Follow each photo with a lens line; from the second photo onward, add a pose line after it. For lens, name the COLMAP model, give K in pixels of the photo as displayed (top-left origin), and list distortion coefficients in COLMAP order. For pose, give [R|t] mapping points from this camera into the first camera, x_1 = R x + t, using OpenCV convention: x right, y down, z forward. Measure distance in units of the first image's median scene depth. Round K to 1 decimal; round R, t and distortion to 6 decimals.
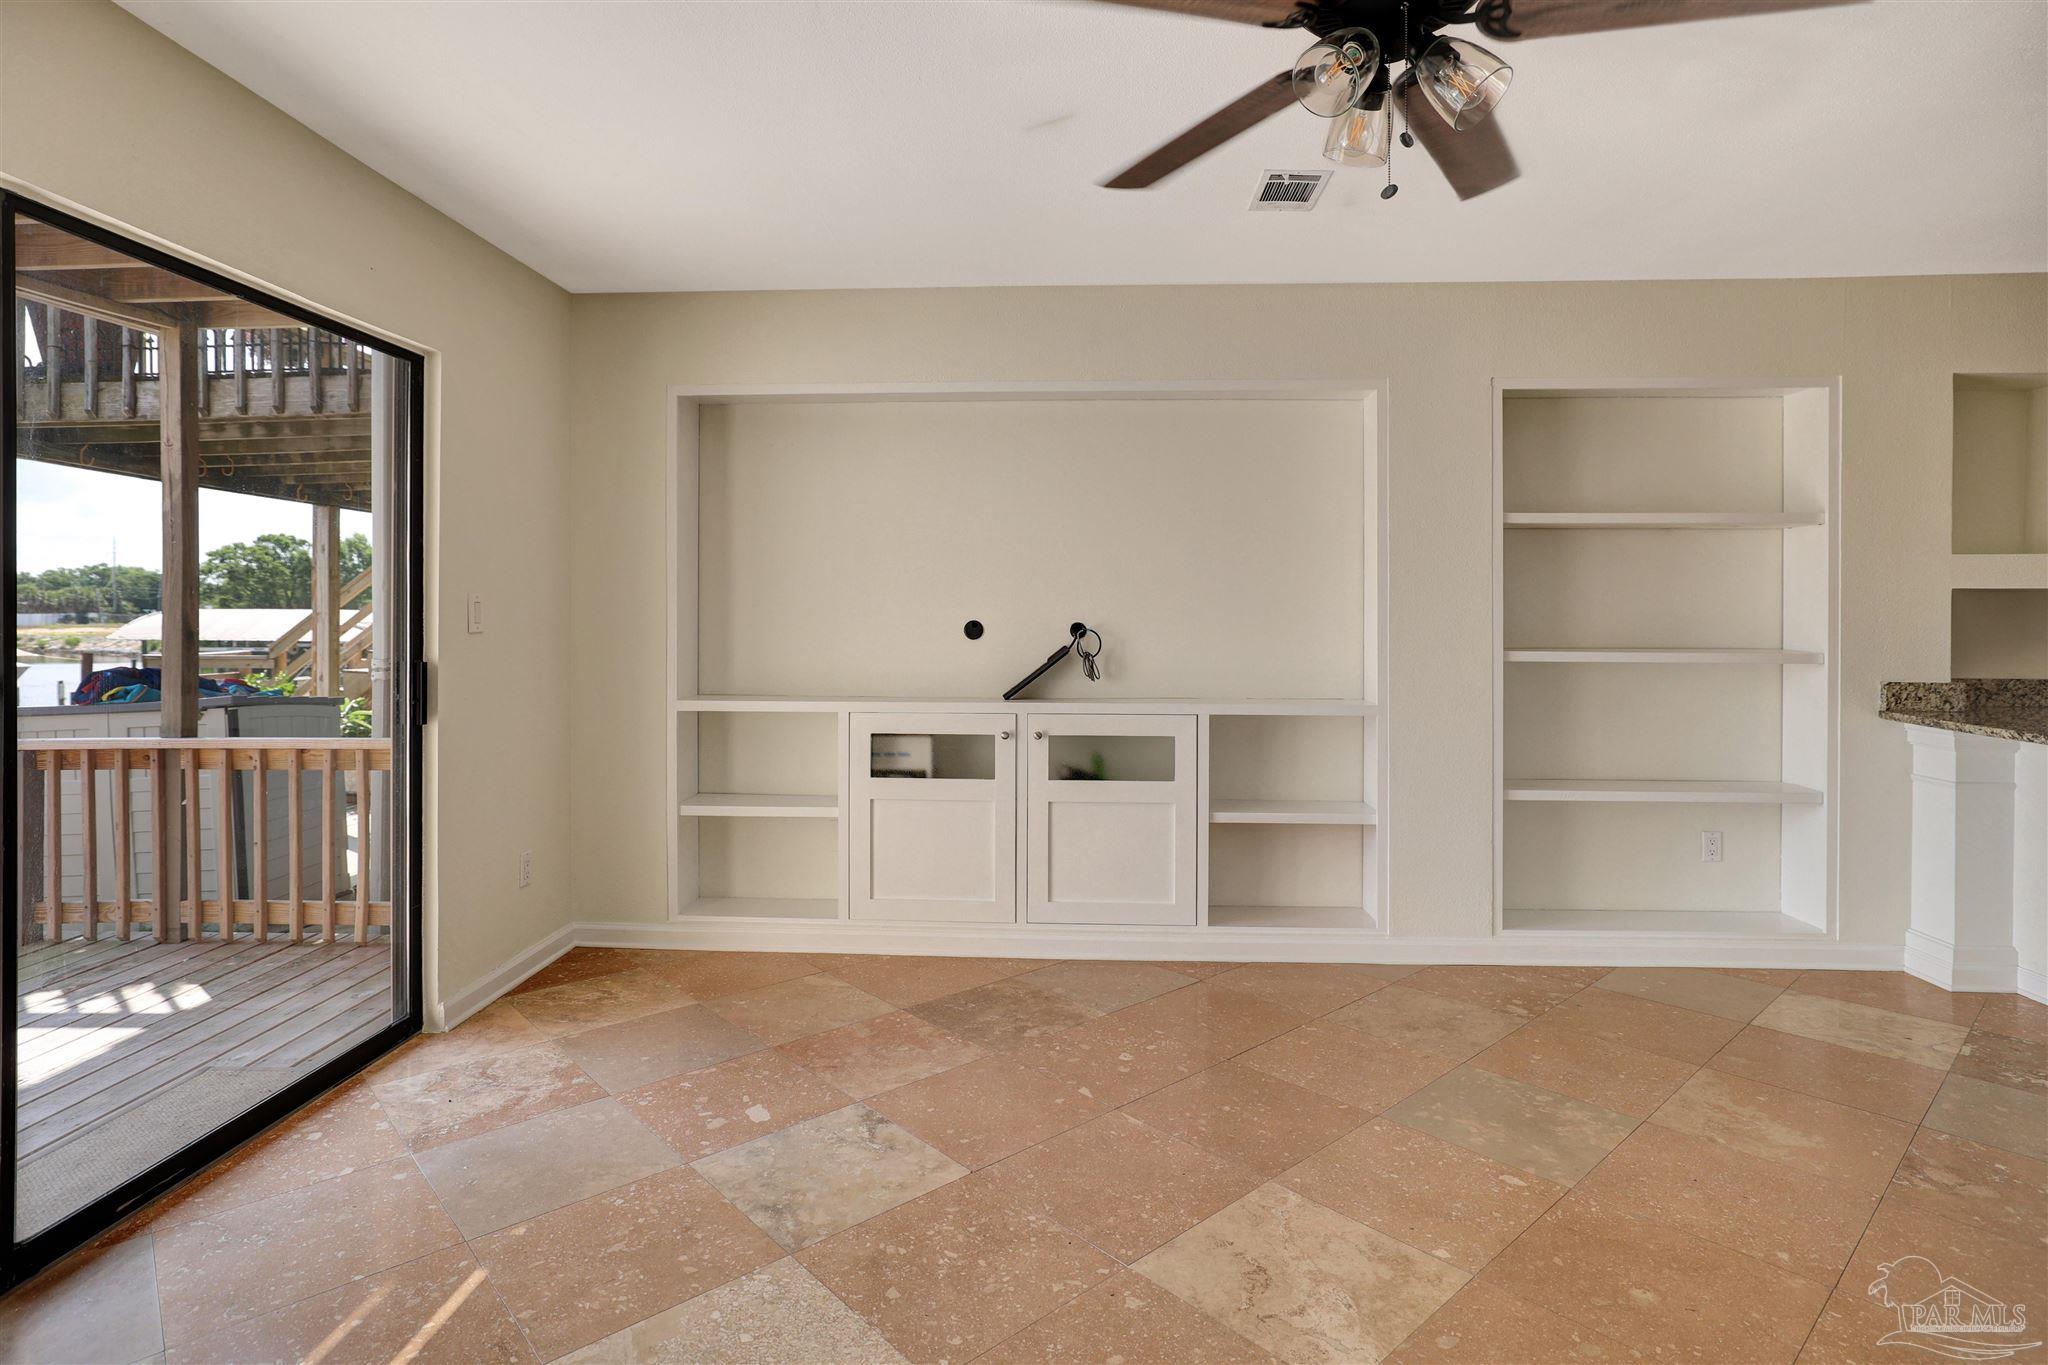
lens RADIAL K [[1080.6, 0, 1047.9], [0, 1080.6, 624.1], [0, 0, 1]] dist [-0.015512, 0.010951]
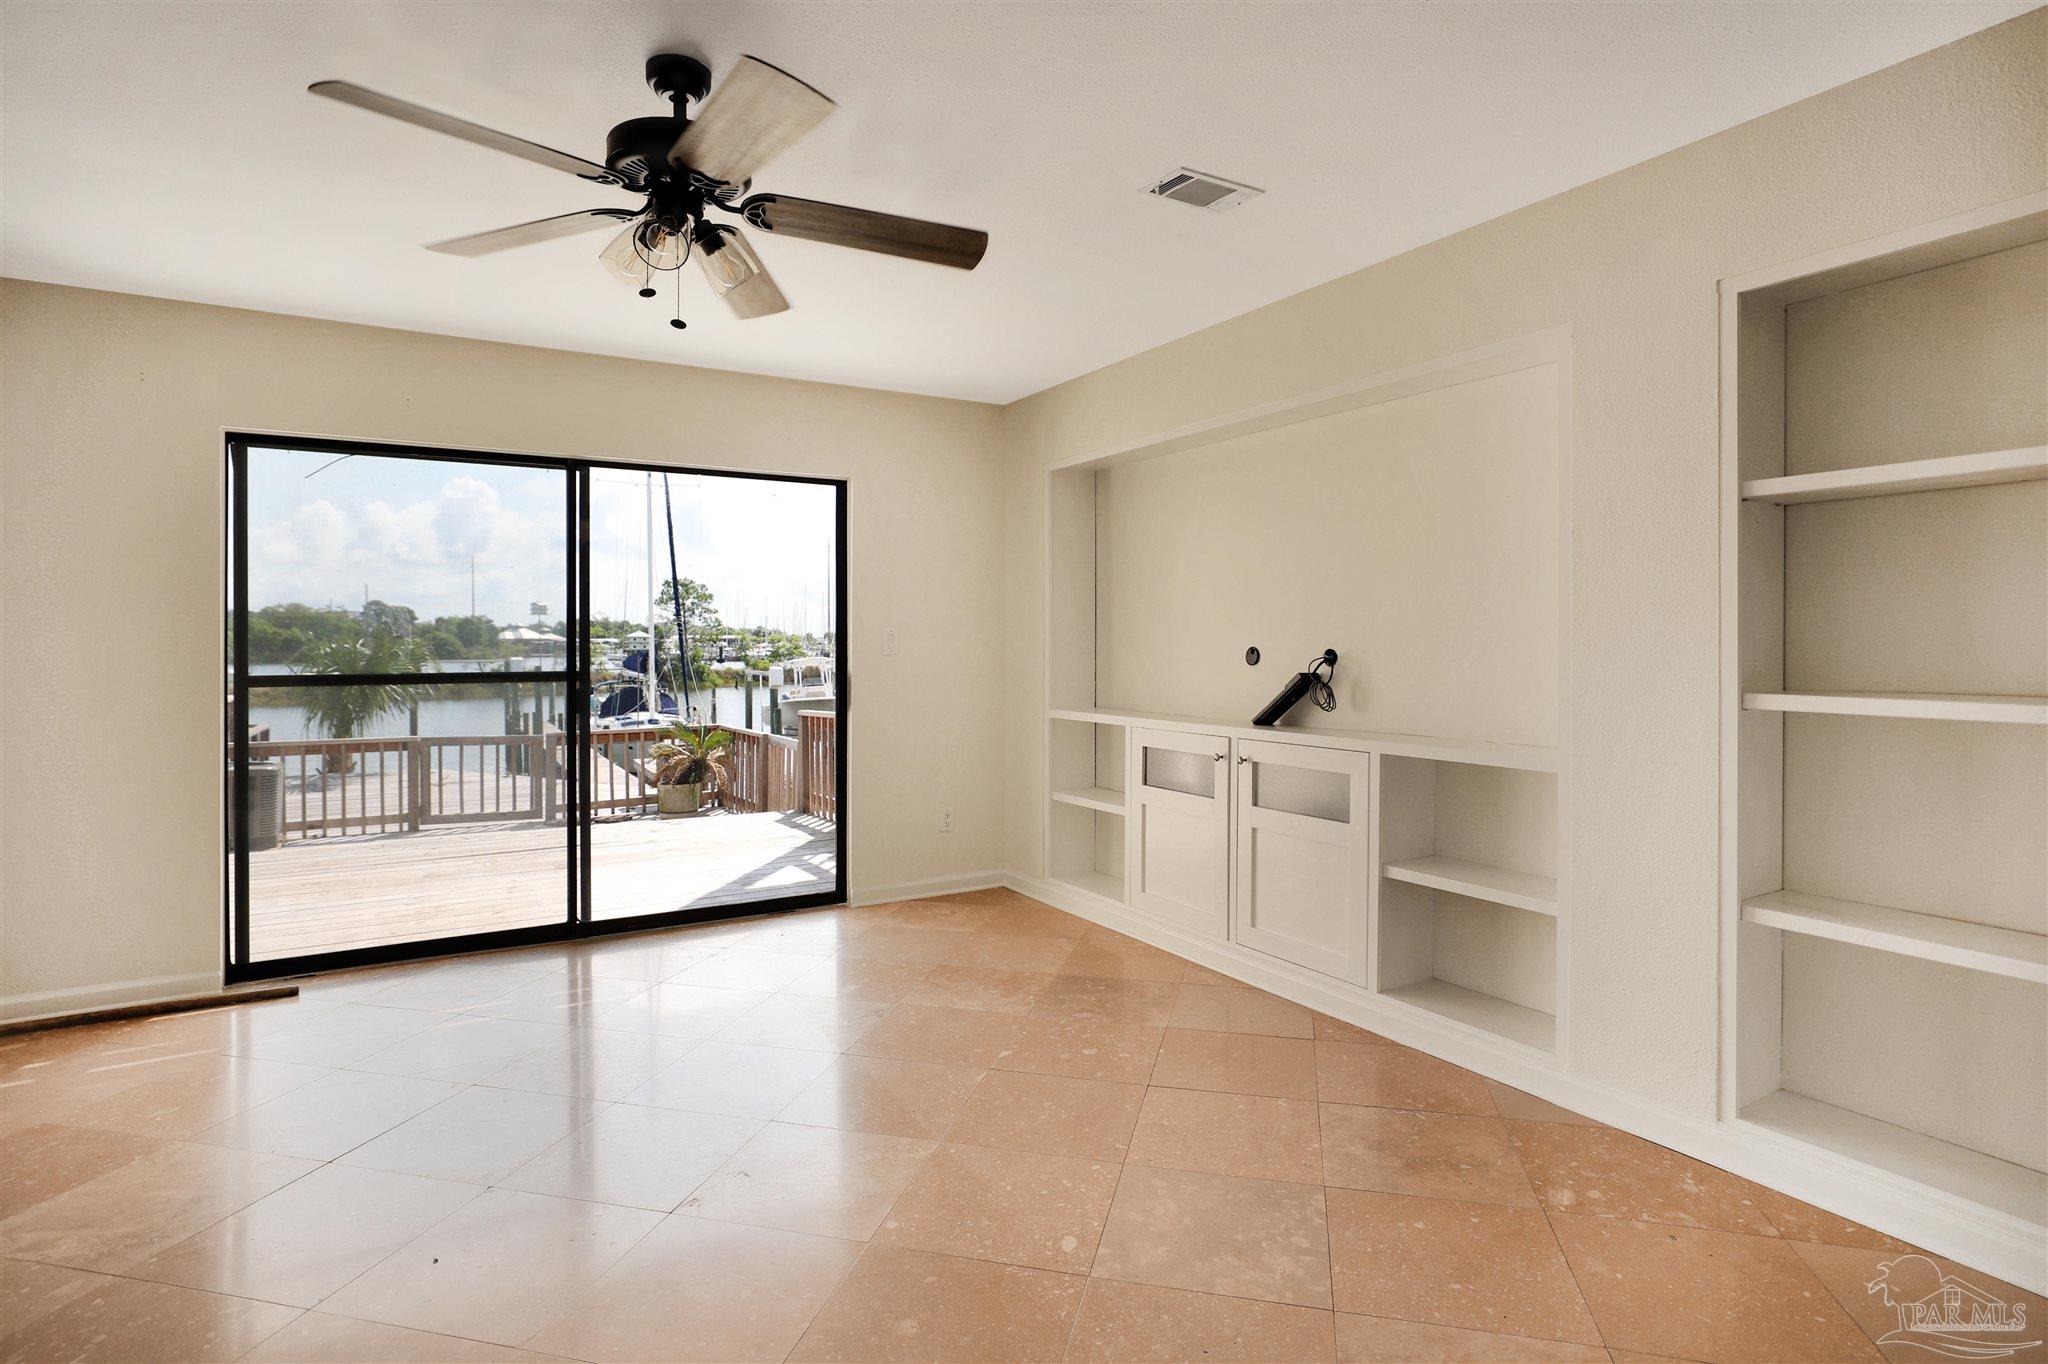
lens RADIAL K [[1080.6, 0, 1036.2], [0, 1080.6, 675.2], [0, 0, 1]] dist [-0.015512, 0.010951]
pose [[0.543346, 0.018977, -0.839294, 0.756536], [-0.005019, 0.999800, 0.019357, 0.004952], [0.839494, -0.006305, 0.543333, 0.301458]]
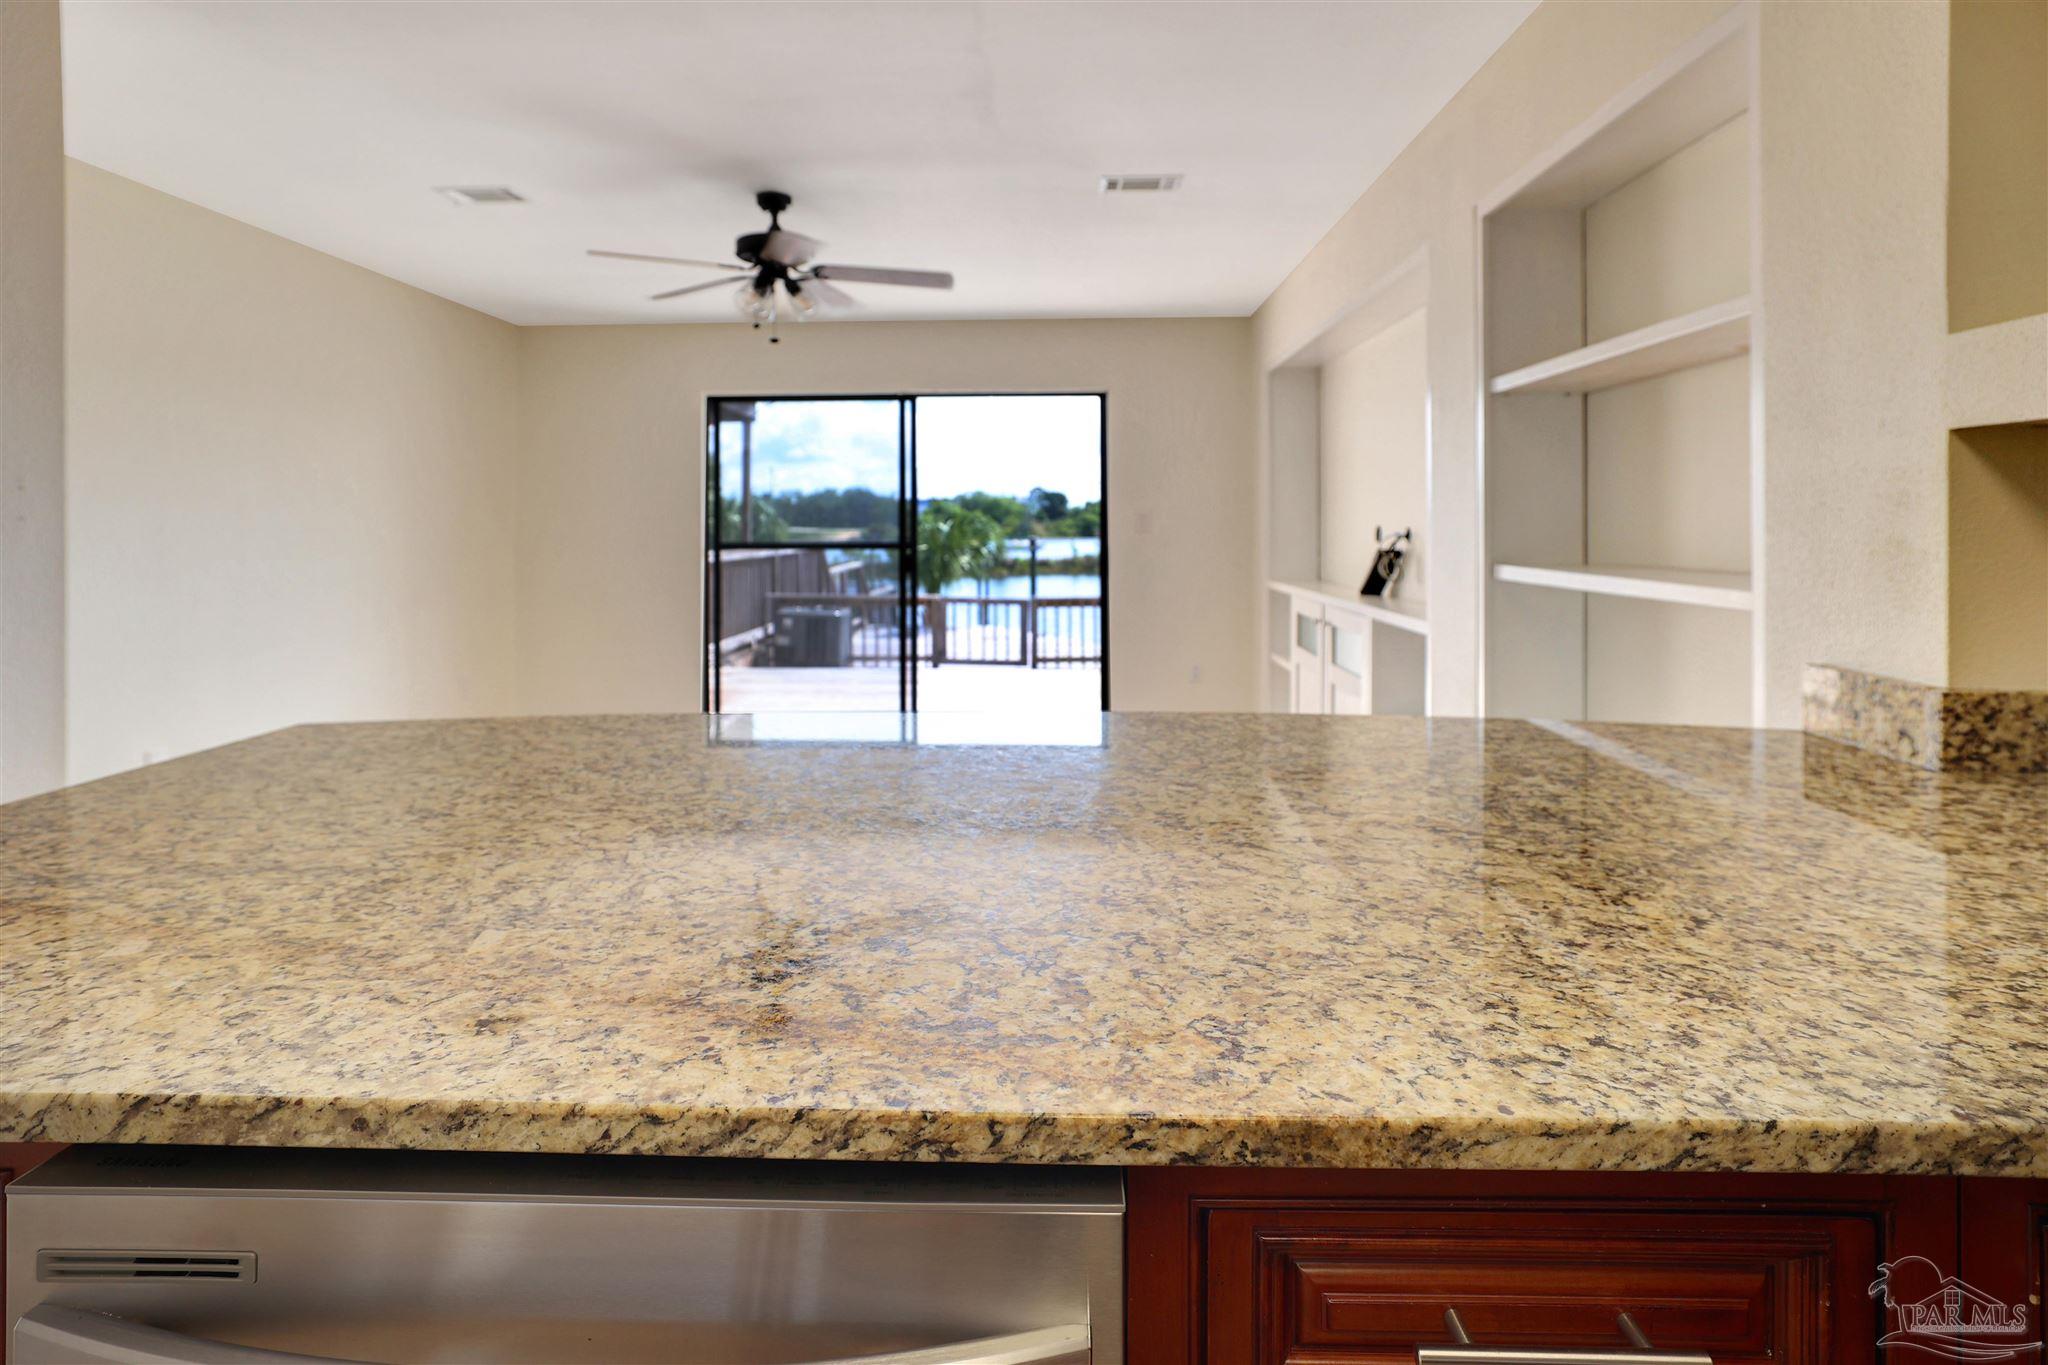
lens RADIAL K [[1080.6, 0, 977.2], [0, 1080.6, 530.3], [0, 0, 1]] dist [-0.015512, 0.010951]
pose [[-0.009292, 0.001161, -0.999956, 1.202103], [-0.007422, 0.999972, 0.001230, 0.003925], [0.999929, 0.007433, -0.009283, 0.679236]]
